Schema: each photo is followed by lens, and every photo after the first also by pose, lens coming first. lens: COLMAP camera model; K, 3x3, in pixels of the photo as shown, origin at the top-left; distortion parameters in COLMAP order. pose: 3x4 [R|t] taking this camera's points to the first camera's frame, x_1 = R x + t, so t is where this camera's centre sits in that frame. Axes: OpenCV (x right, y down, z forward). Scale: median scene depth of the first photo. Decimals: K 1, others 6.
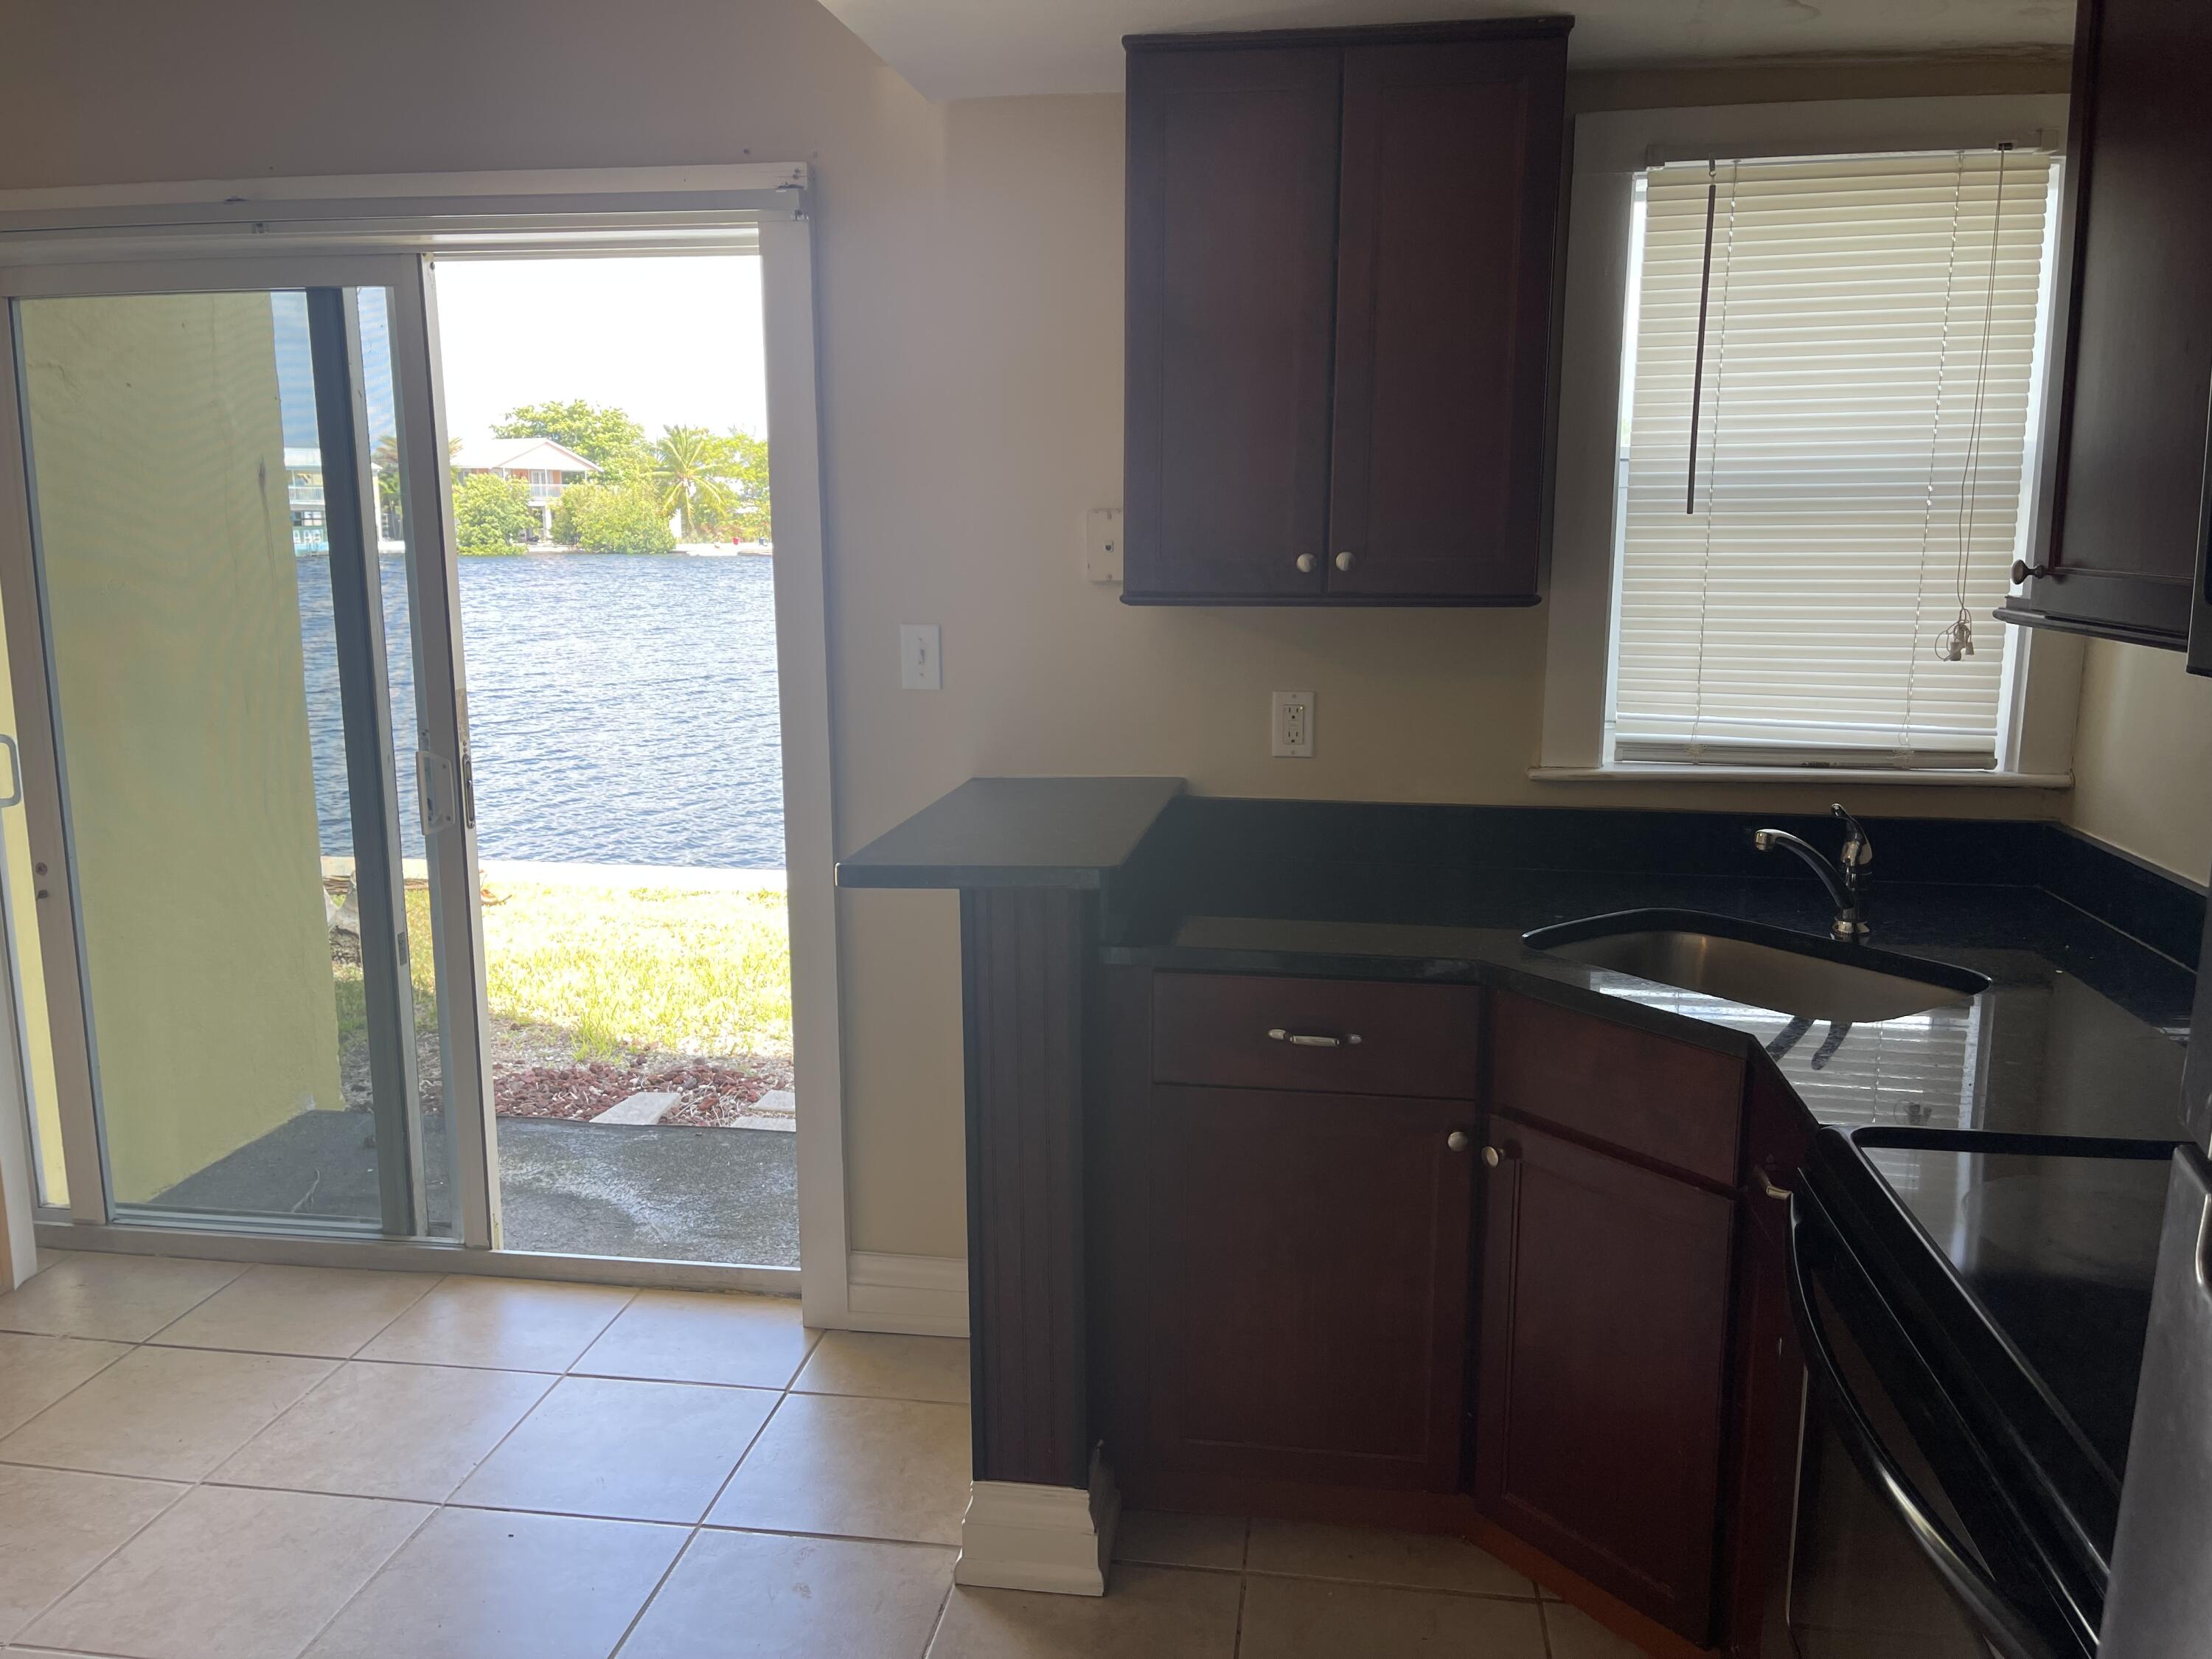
lens RADIAL K [[1678.9, 0, 1103.8], [0, 1678.9, 830.2], [0, 0, 1]] dist [0.011656, 0.004020]
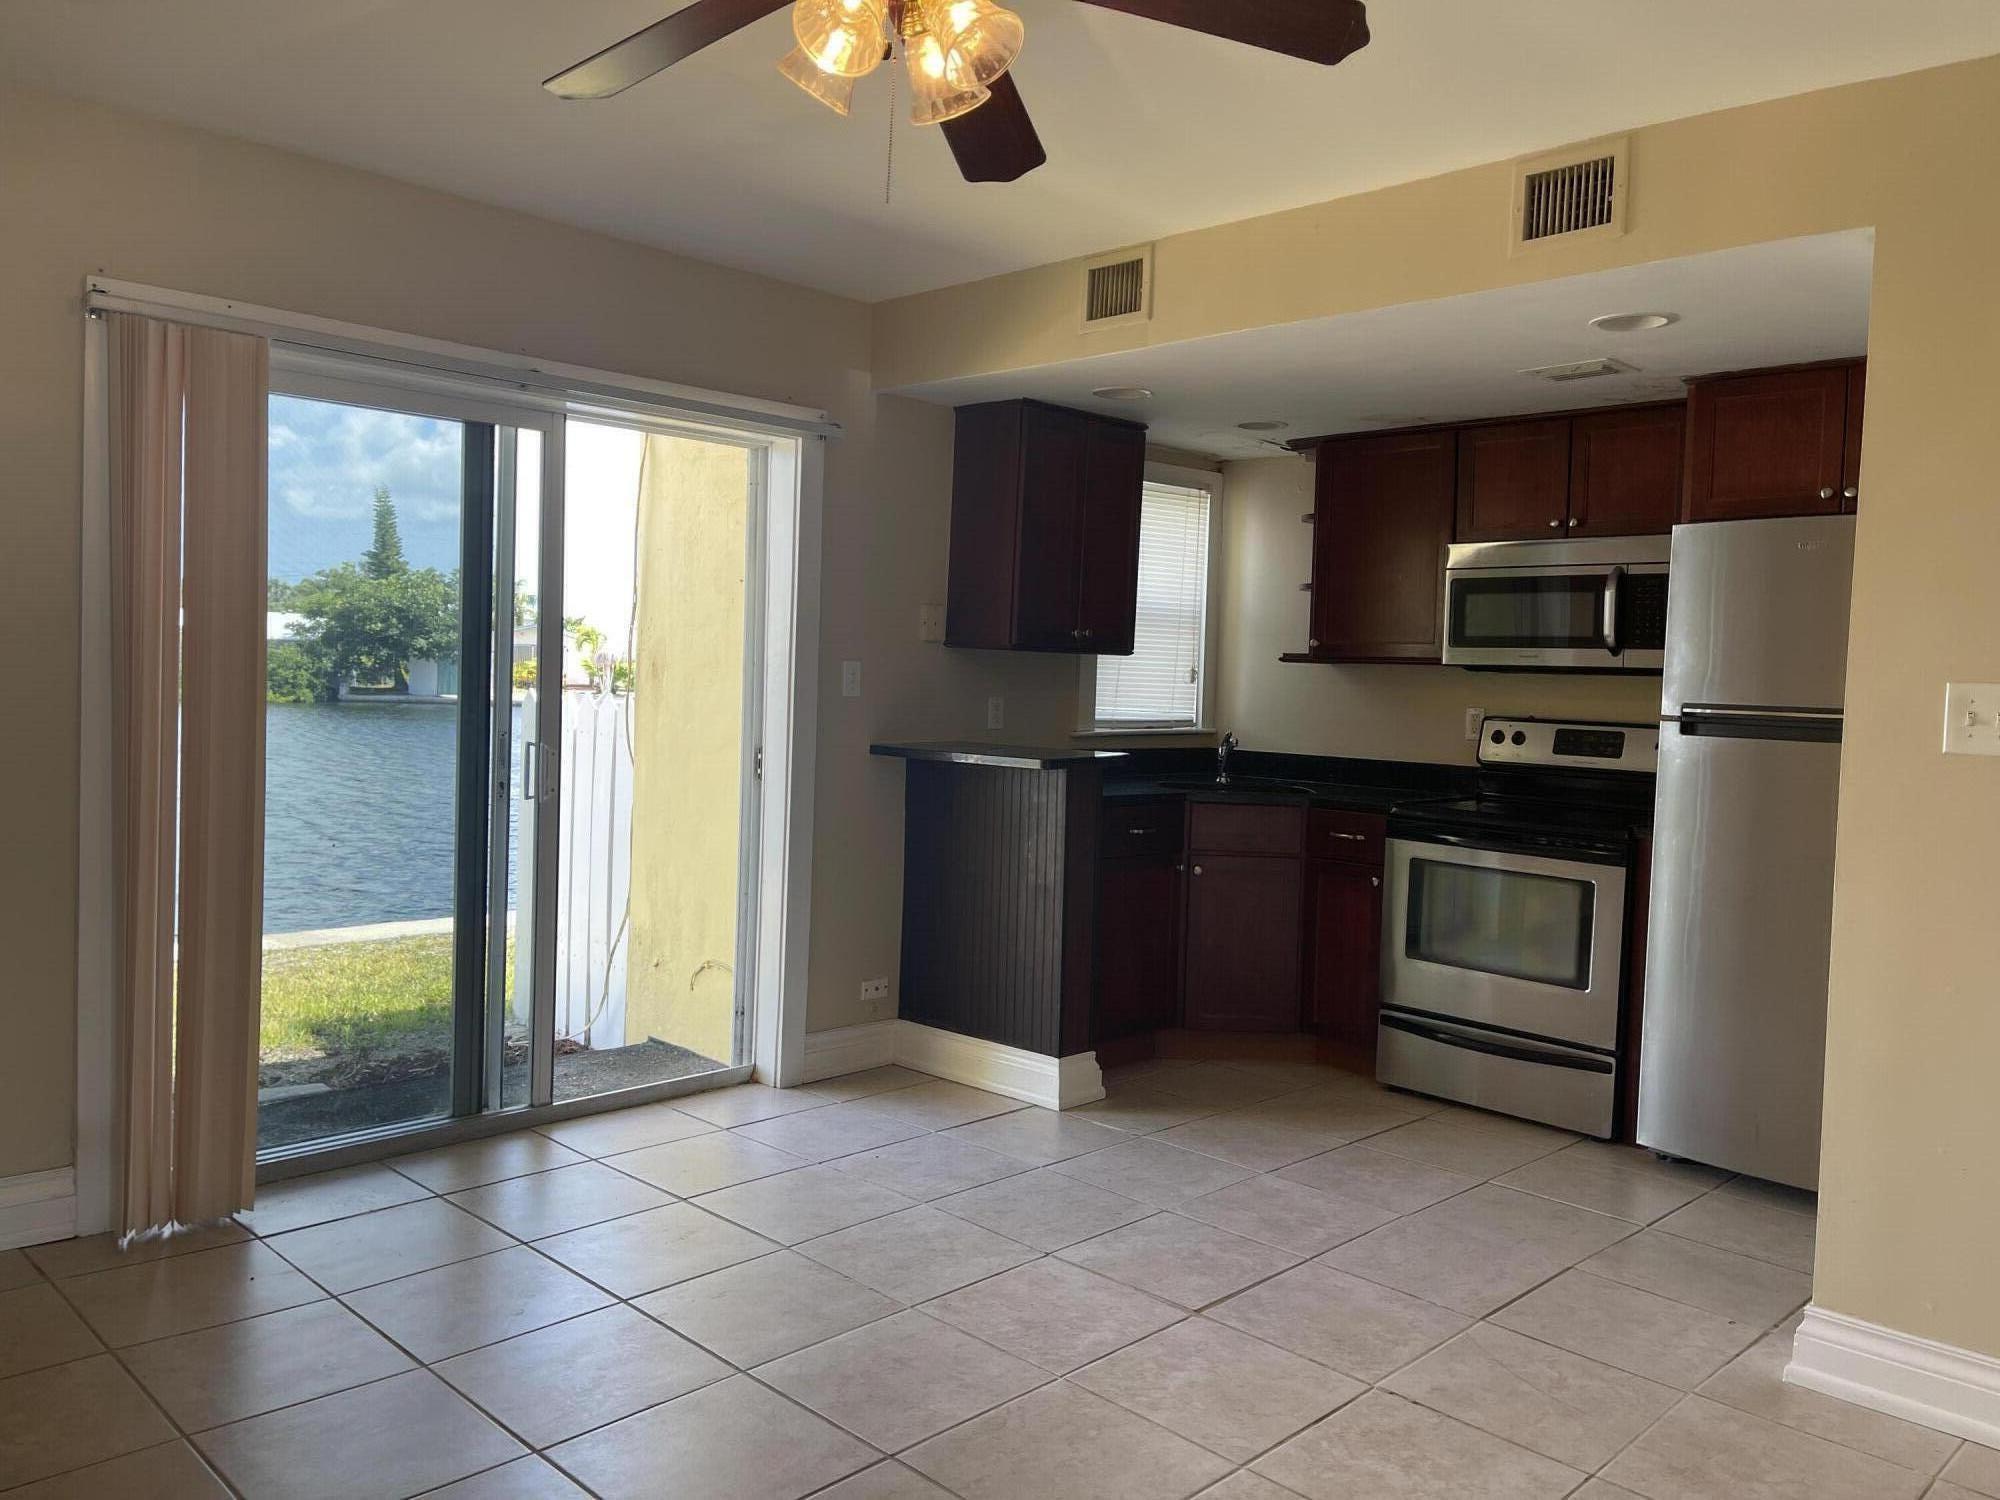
lens RADIAL K [[1518.0, 0, 1000.6], [0, 1518.0, 745.3], [0, 0, 1]] dist [0.011656, 0.004020]
pose [[0.591901, -0.020551, 0.805749, -1.391570], [0.113844, 0.991785, -0.058333, 0.085146], [-0.797931, 0.126257, 0.589377, -0.091121]]
